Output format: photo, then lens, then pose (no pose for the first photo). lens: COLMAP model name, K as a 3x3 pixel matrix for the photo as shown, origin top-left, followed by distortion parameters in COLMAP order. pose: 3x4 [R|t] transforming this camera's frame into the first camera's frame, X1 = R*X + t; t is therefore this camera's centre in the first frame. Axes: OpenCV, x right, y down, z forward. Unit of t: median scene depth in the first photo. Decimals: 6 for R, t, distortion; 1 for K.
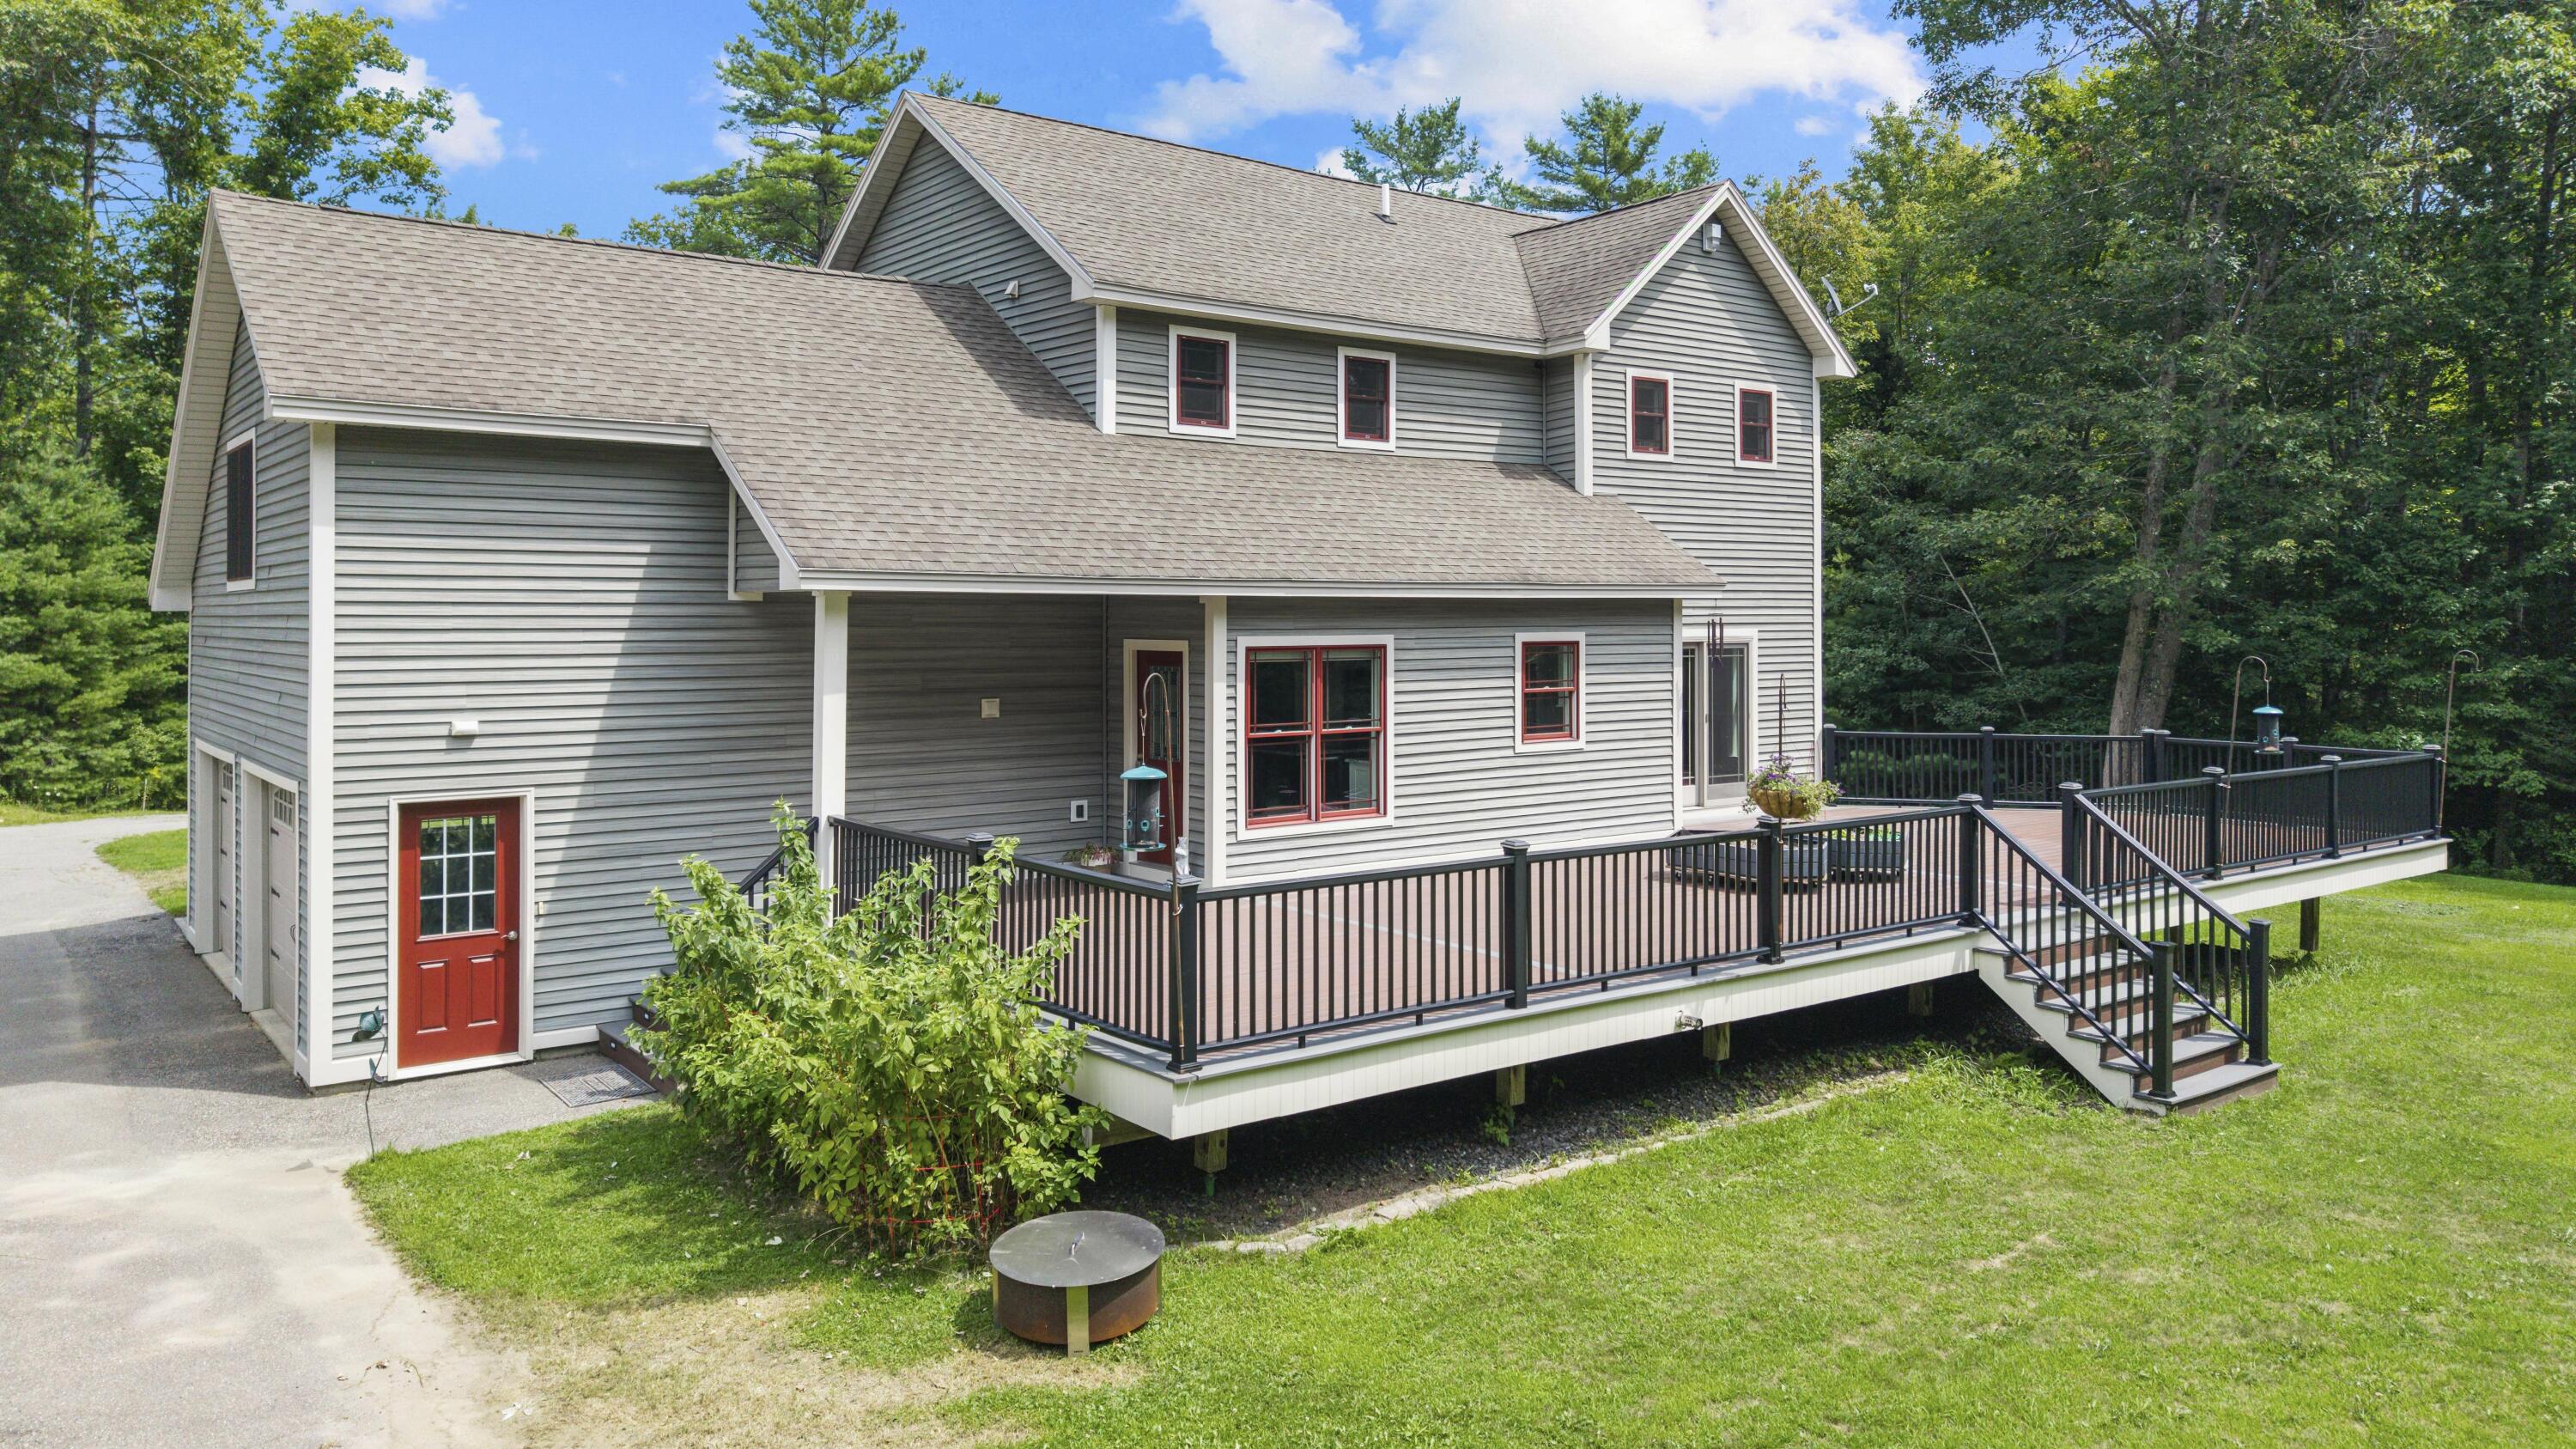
lens RADIAL K [[1757.9, 0, 1330.9], [0, 1757.9, 601.8], [0, 0, 1]] dist [0.005585, -0.001023]
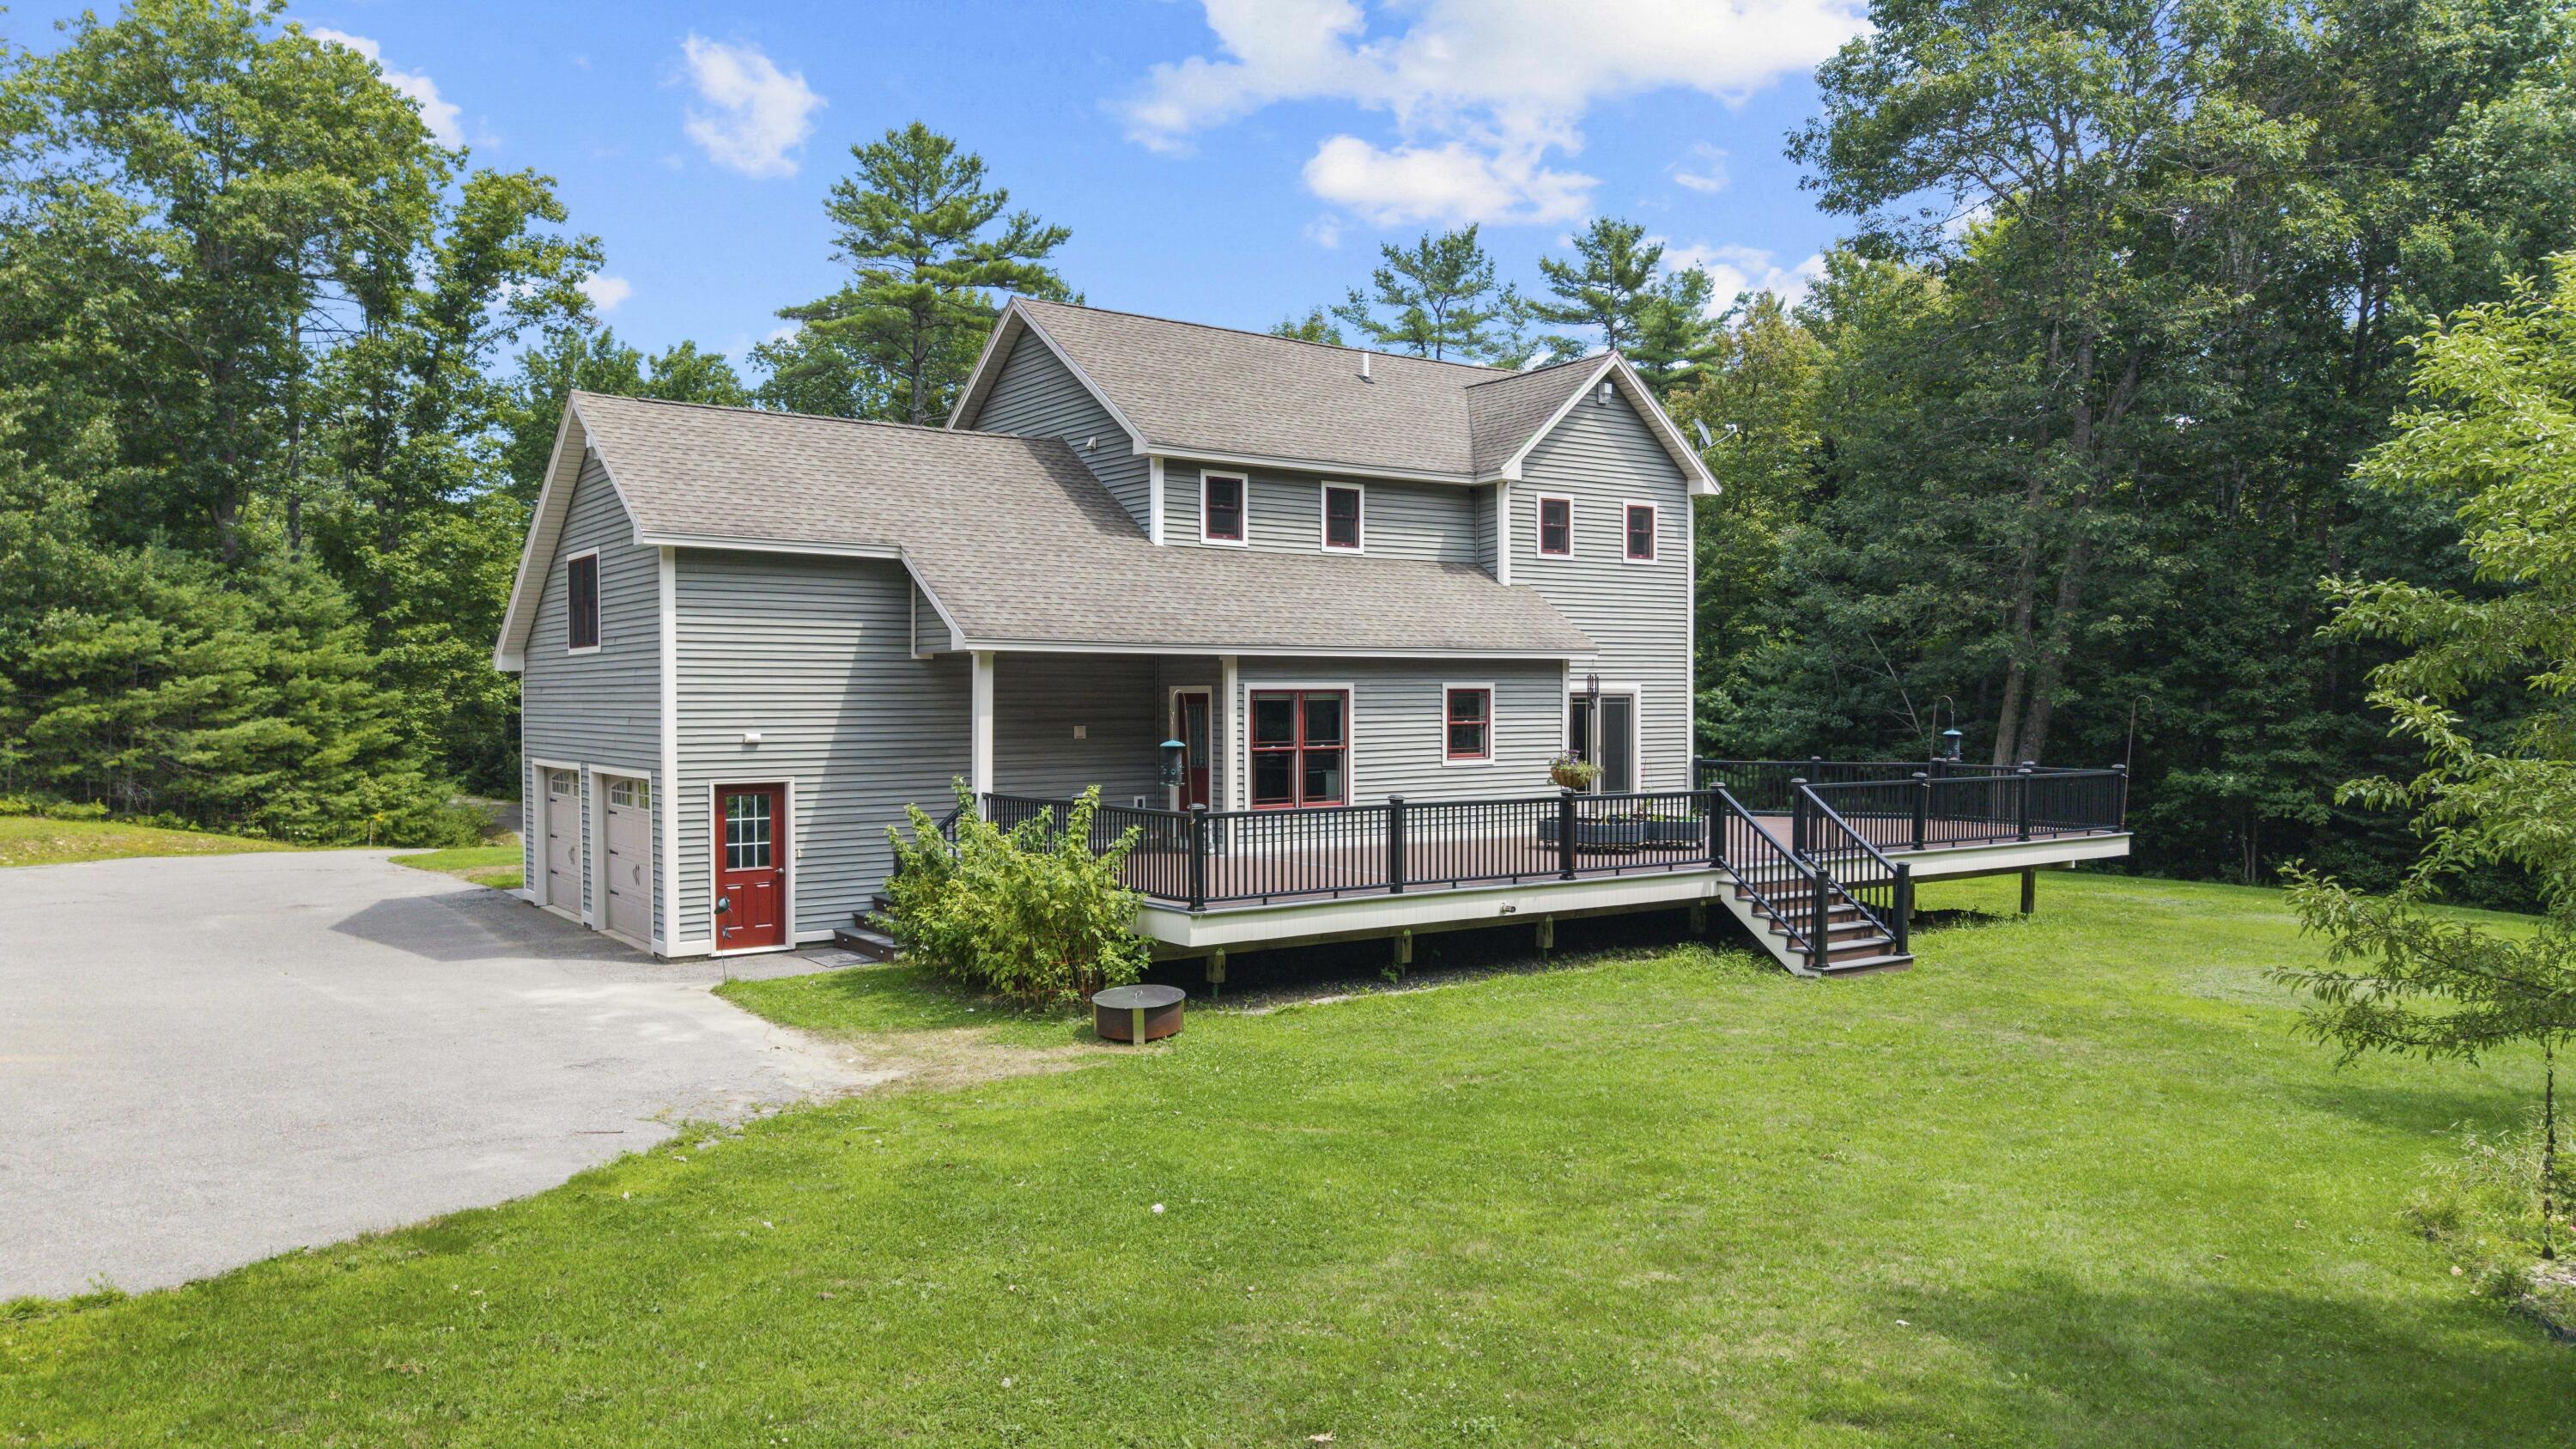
lens RADIAL K [[1740.6, 0, 1336.3], [0, 1740.6, 735.2], [0, 0, 1]] dist [0.027094, -0.075351]
pose [[0.999483, -0.001305, -0.032123, 0.064781], [0.002270, 0.999547, 0.030007, 0.018010], [0.032069, -0.030065, 0.999033, -0.428589]]
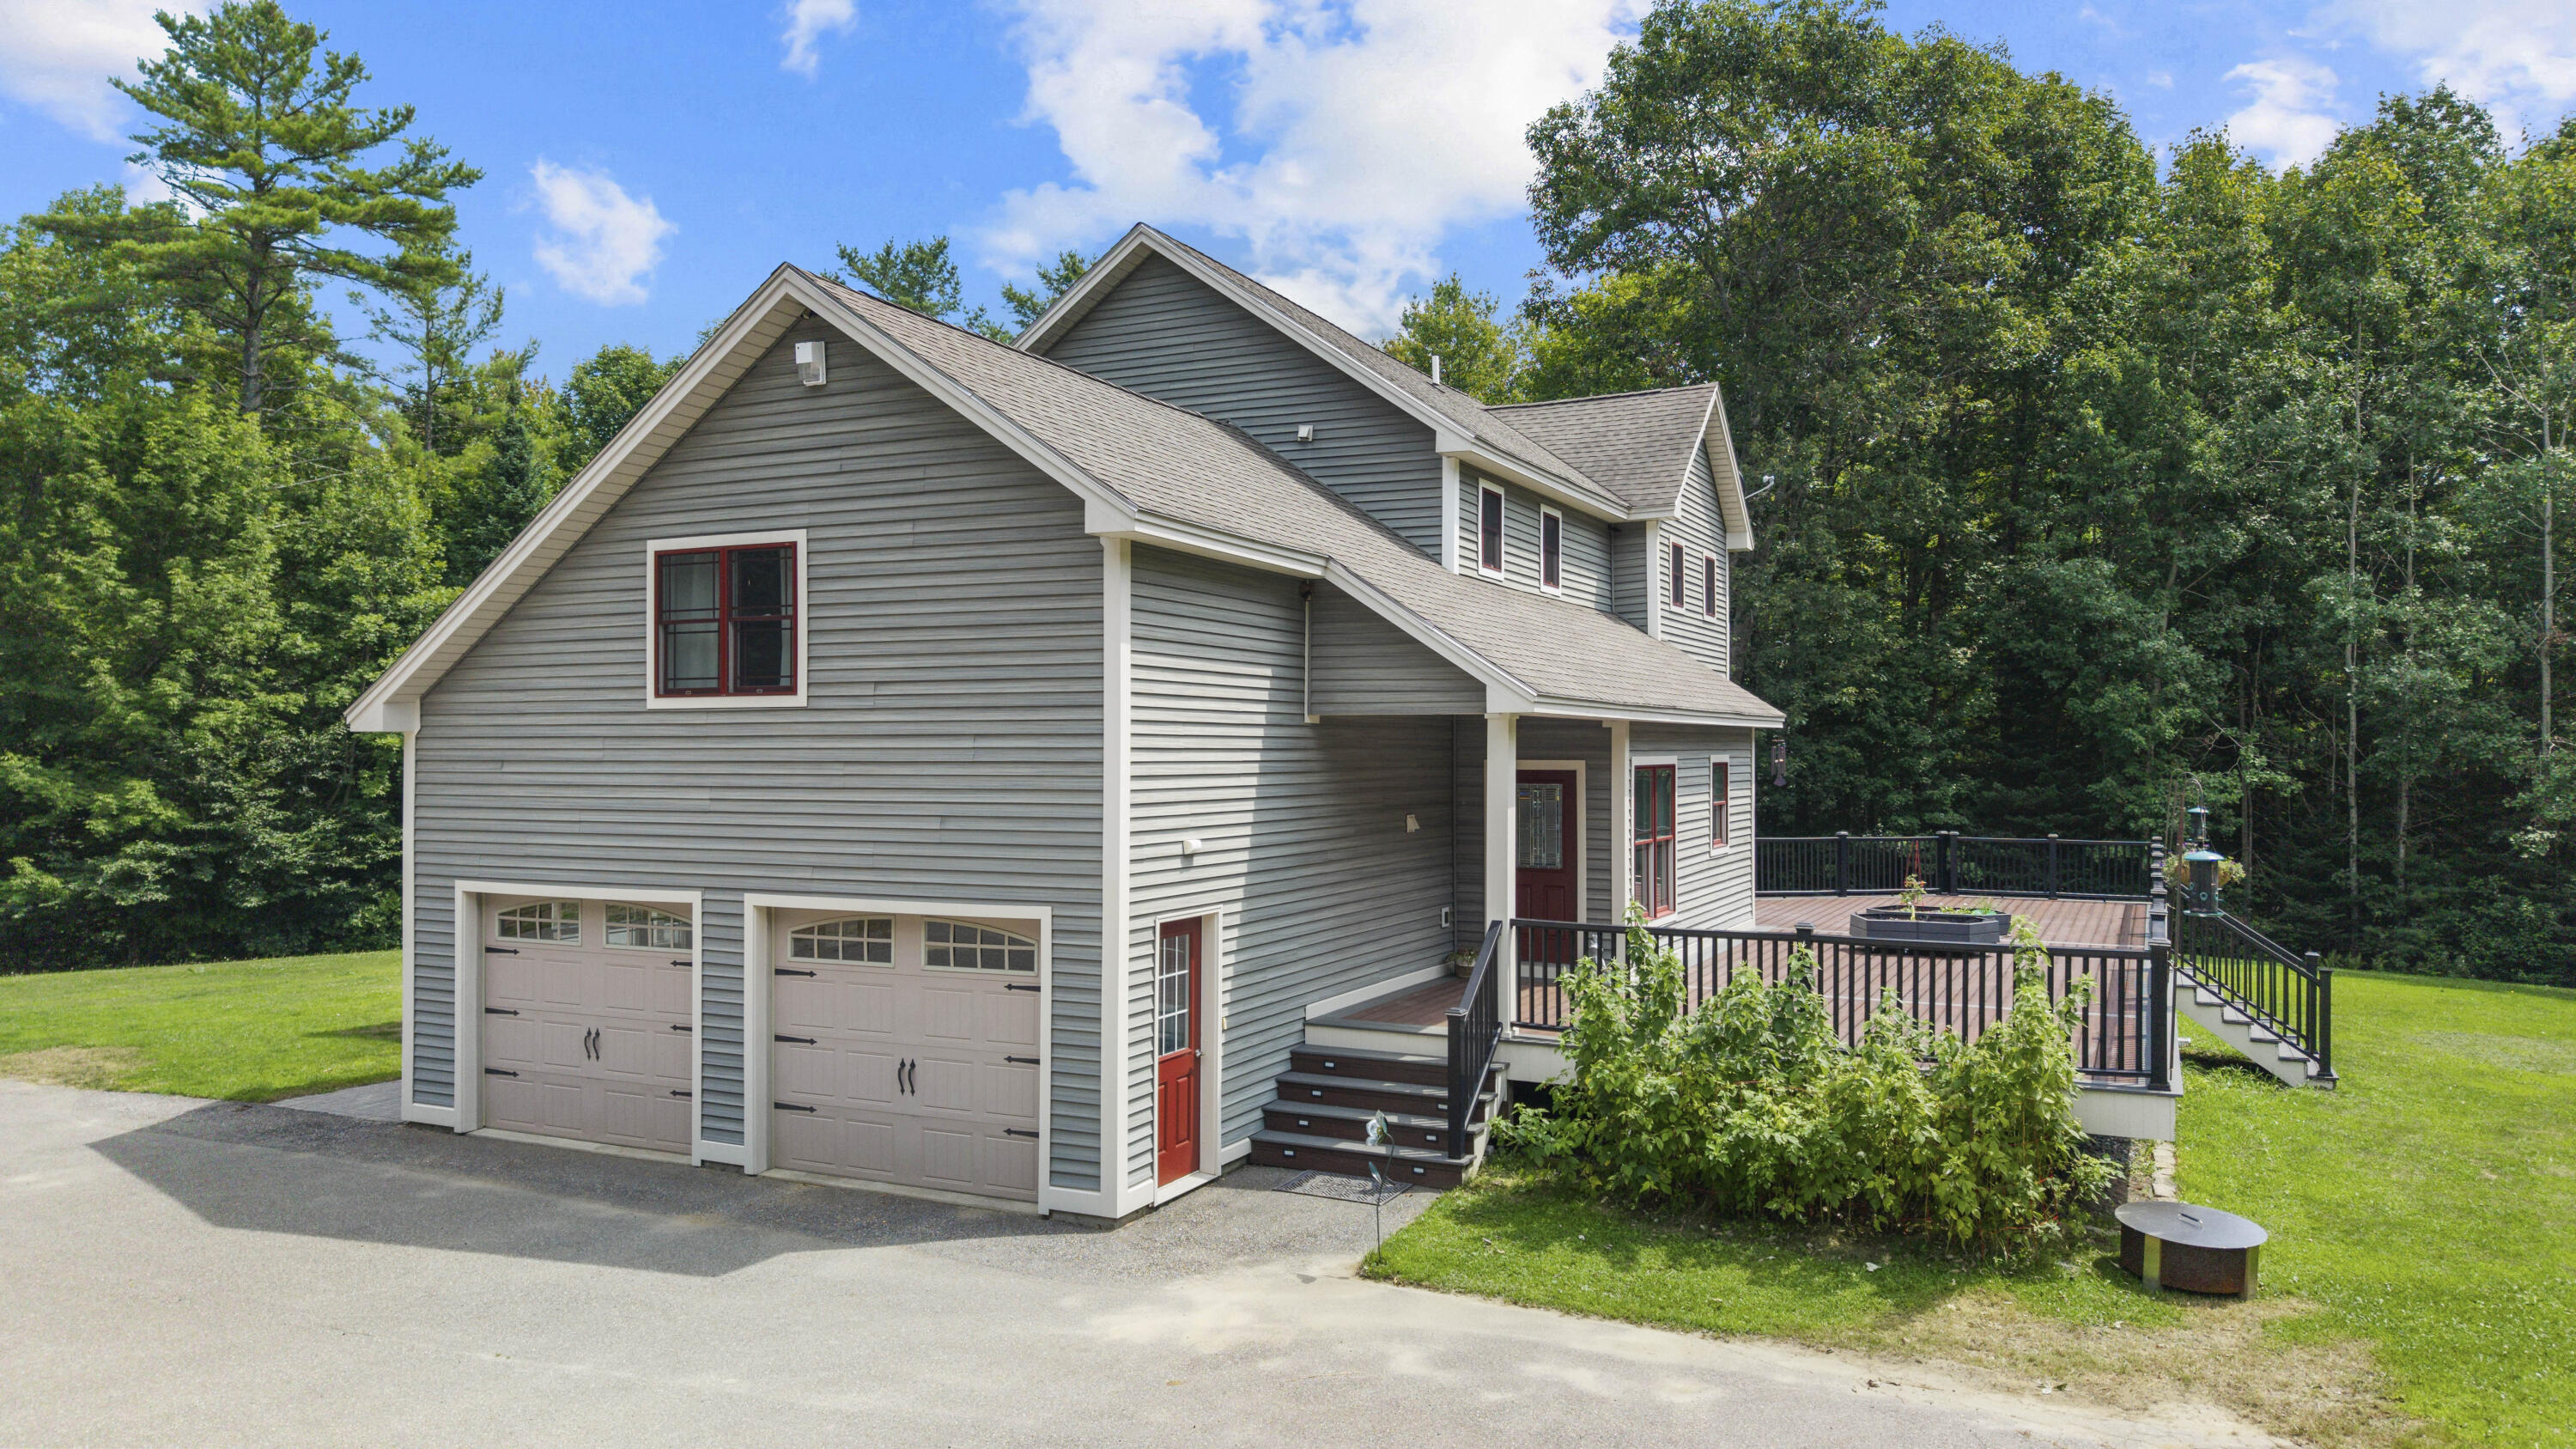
lens RADIAL K [[1713.1, 0, 1288.0], [0, 1713.1, 724.5], [0, 0, 1]] dist [0.007167, 0.000901]
pose [[0.898538, 0.008833, 0.438806, -0.671846], [-0.005818, 0.999949, -0.008215, 0.008055], [-0.438857, 0.004828, 0.898544, 0.081050]]
